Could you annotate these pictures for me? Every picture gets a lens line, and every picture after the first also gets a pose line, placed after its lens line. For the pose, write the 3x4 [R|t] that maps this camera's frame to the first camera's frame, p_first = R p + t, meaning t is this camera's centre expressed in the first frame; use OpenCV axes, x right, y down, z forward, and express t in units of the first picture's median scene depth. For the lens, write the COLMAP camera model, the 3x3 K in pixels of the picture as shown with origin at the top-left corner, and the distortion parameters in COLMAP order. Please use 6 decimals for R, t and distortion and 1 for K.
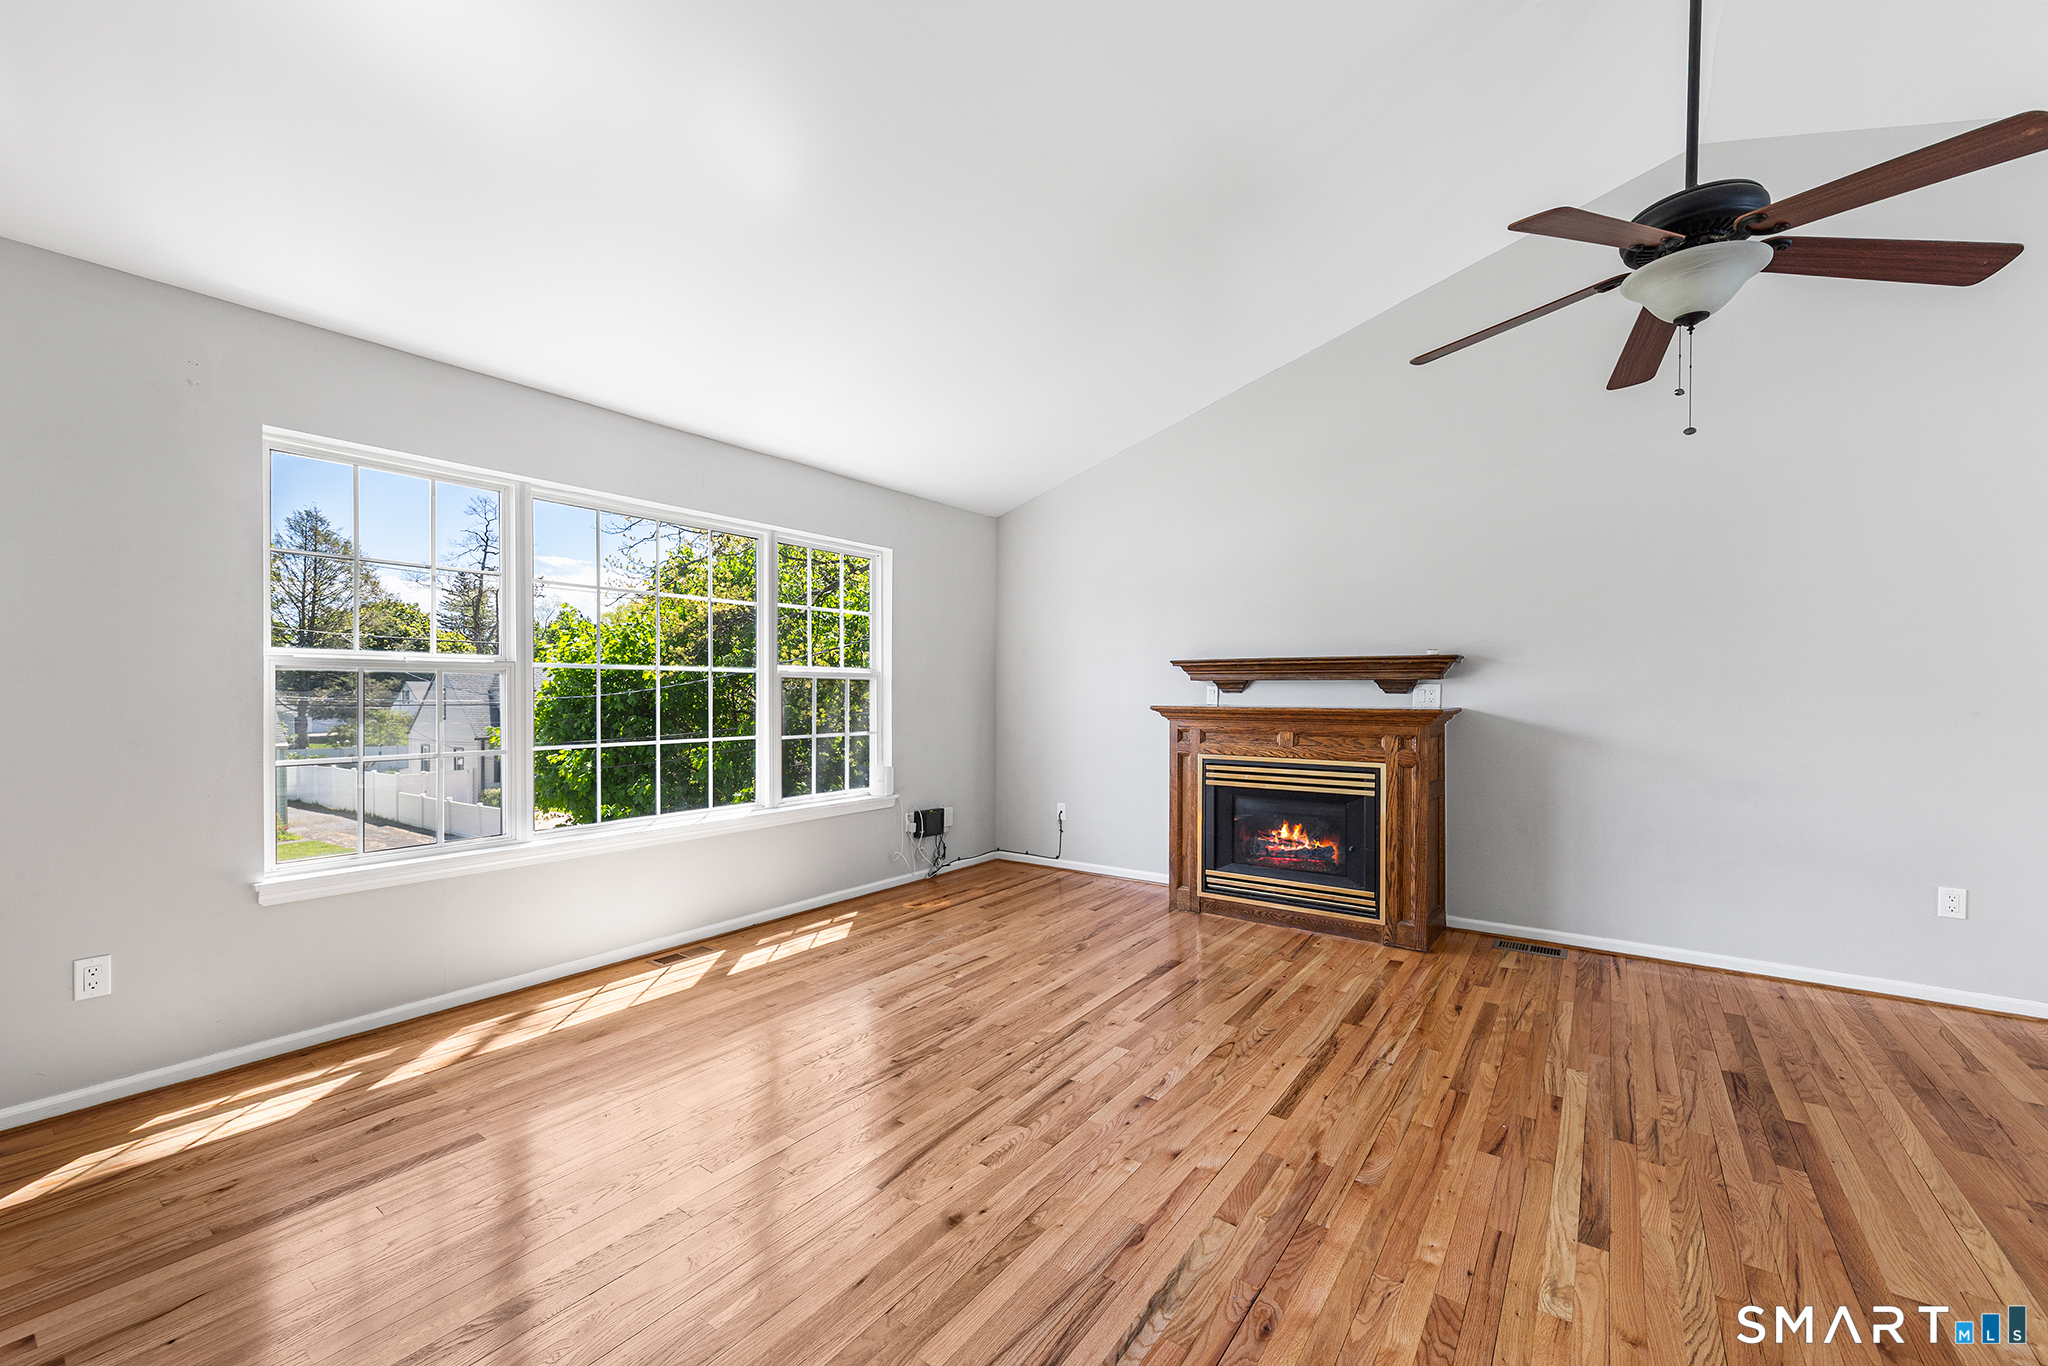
lens RADIAL K [[808.6, 0, 1031.6], [0, 808.6, 685.5], [0, 0, 1]] dist [0.001368, -0.000366]
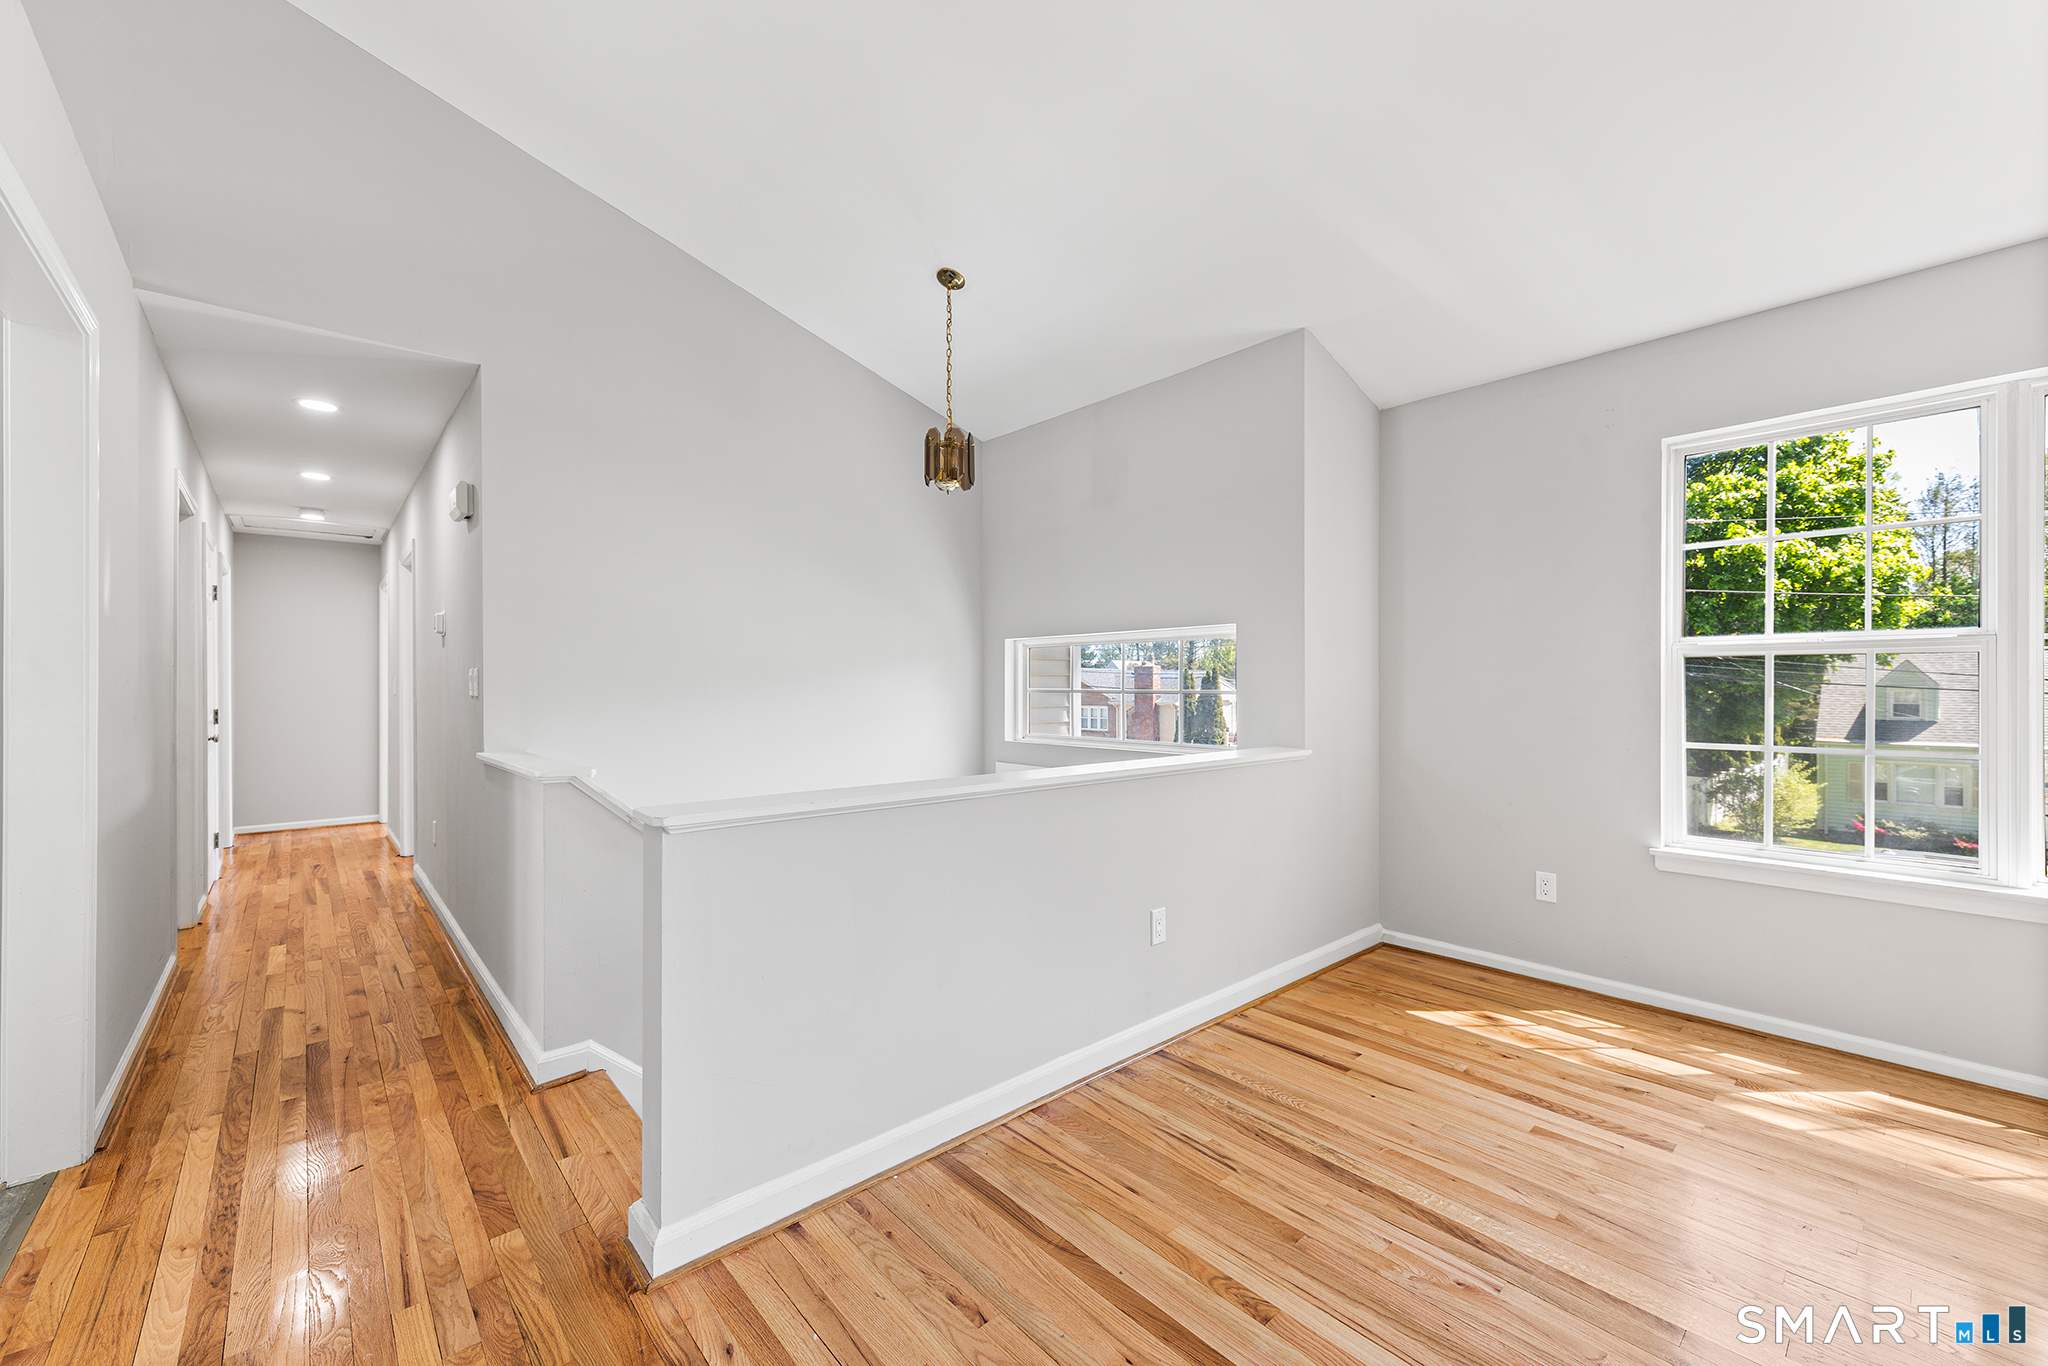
lens RADIAL K [[808.6, 0, 1024.7], [0, 808.6, 684.5], [0, 0, 1]] dist [0.001368, -0.000366]
pose [[-0.233520, 0.002931, -0.972348, 0.354008], [0.010999, 0.999939, 0.000373, 0.004945], [0.972290, -0.010608, -0.233538, 0.418820]]
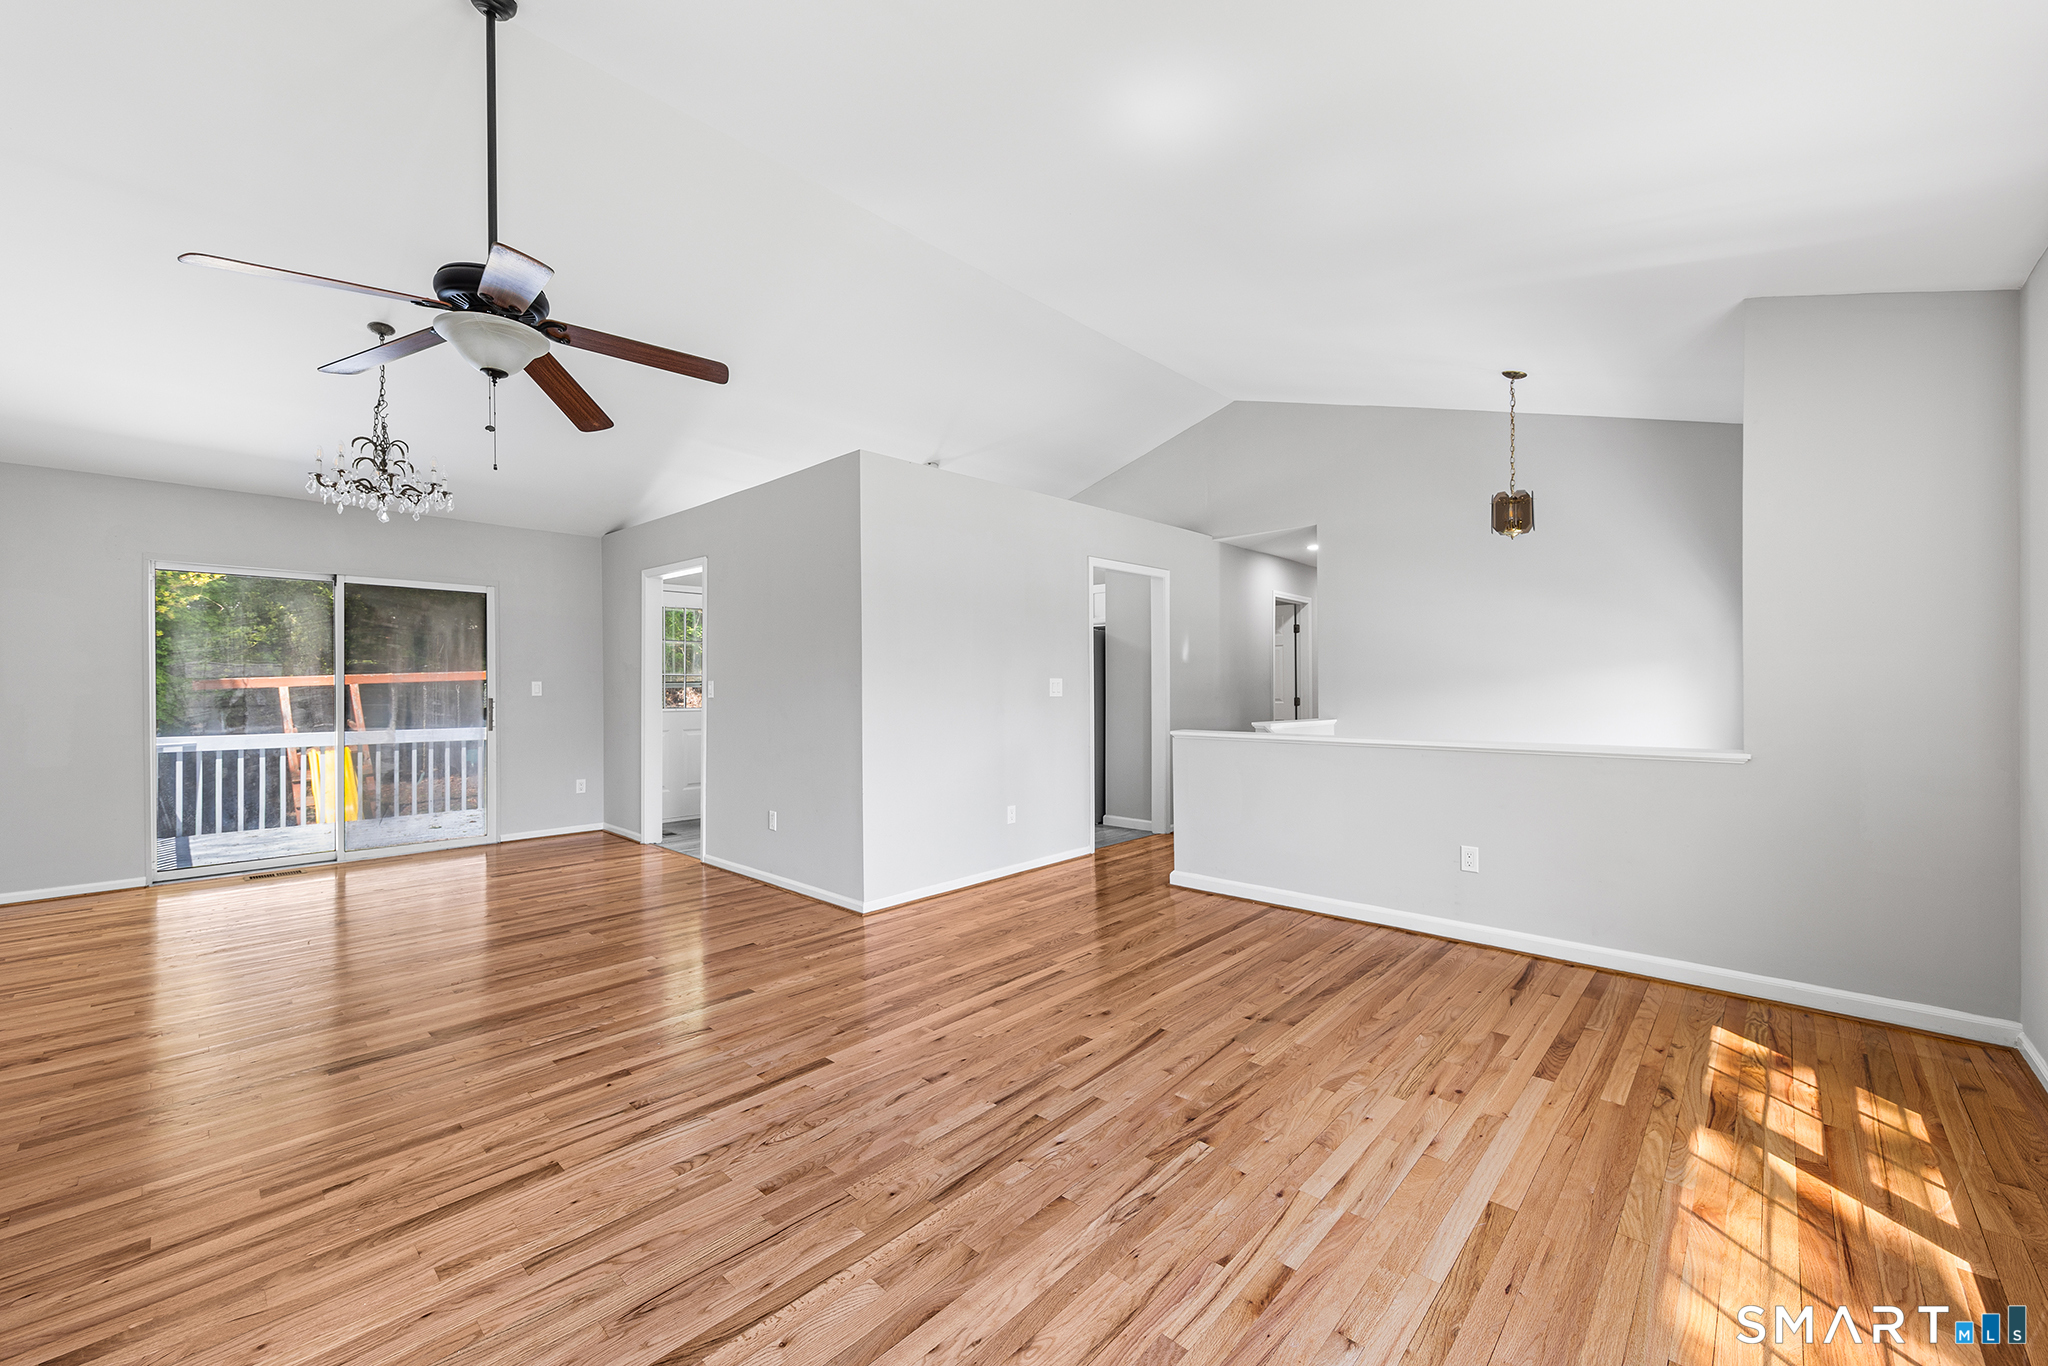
lens RADIAL K [[808.6, 0, 1022.3], [0, 808.6, 687.0], [0, 0, 1]] dist [0.001368, -0.000366]
pose [[-0.990698, 0.005189, 0.135977, -0.106550], [0.004057, 0.999955, -0.008603, 0.021760], [-0.136015, -0.007971, -0.990675, 1.881755]]
